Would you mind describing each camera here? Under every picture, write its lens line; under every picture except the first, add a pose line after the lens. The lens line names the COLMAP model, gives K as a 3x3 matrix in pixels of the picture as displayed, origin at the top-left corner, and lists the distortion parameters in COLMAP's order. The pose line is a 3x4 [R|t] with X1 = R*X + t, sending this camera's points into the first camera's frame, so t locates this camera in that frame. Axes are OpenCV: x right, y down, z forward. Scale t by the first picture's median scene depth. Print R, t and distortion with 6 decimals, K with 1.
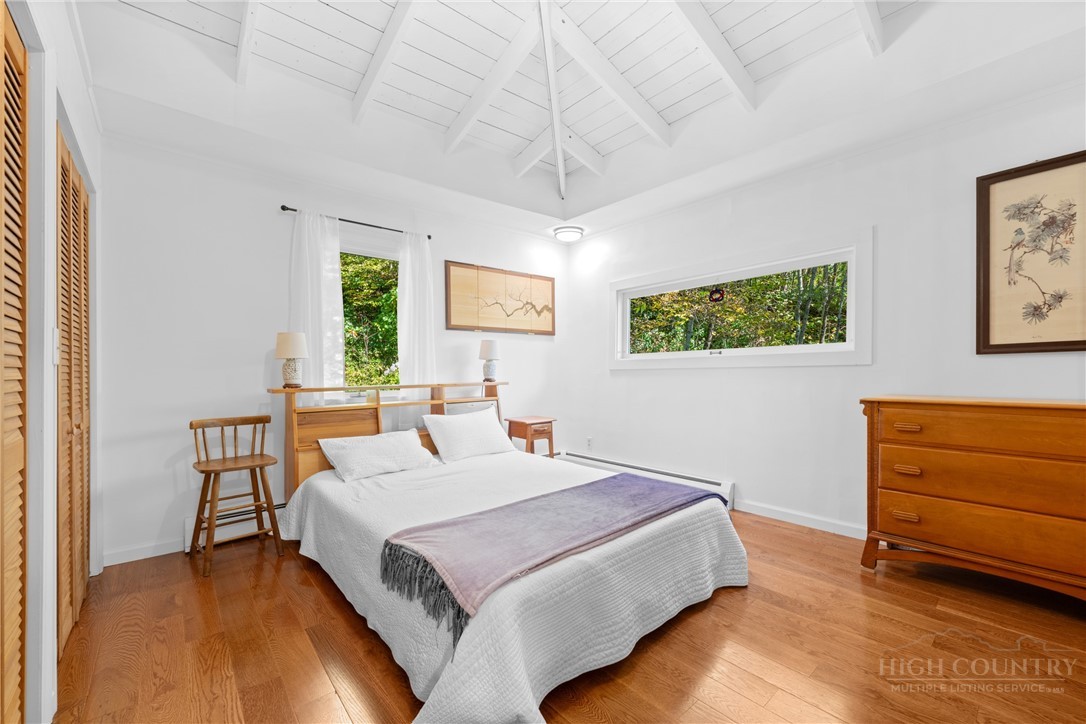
lens RADIAL K [[439.9, 0, 552.0], [0, 439.9, 363.5], [0, 0, 1]] dist [-0.001429, -0.000844]
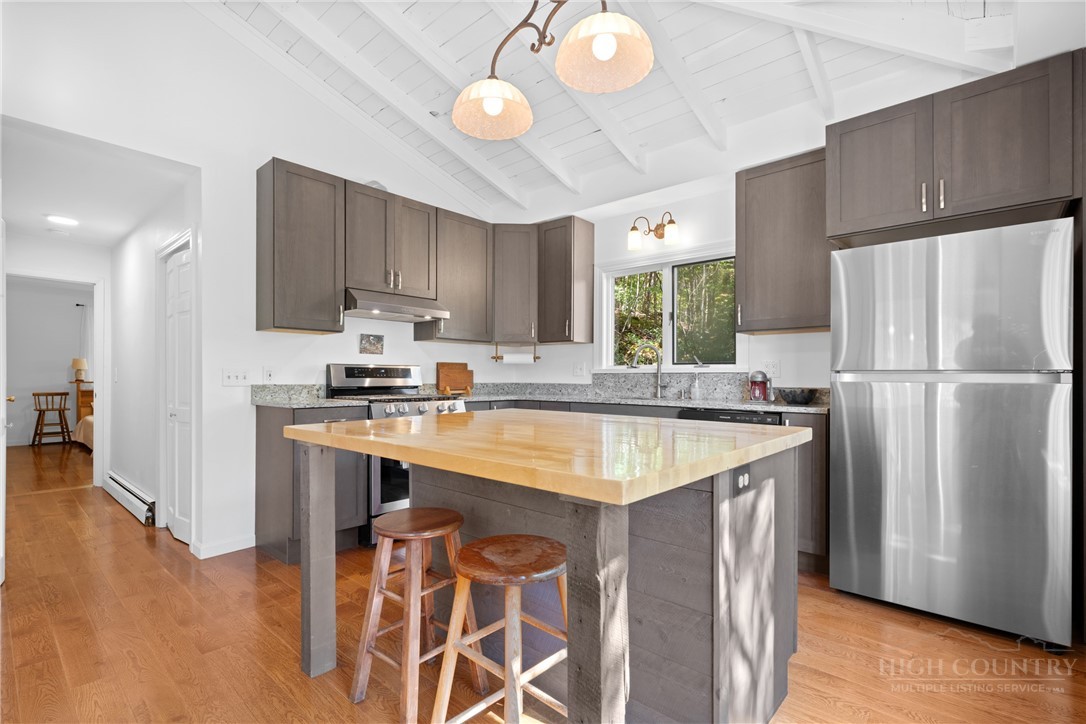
lens RADIAL K [[508.1, 0, 554.4], [0, 508.1, 375.9], [0, 0, 1]] dist [0.001559, -0.000809]
pose [[0.988708, 0.006432, 0.149720, 1.665331], [-0.004820, 0.999926, -0.011127, 0.046455], [-0.149780, 0.010280, 0.988666, -2.285753]]
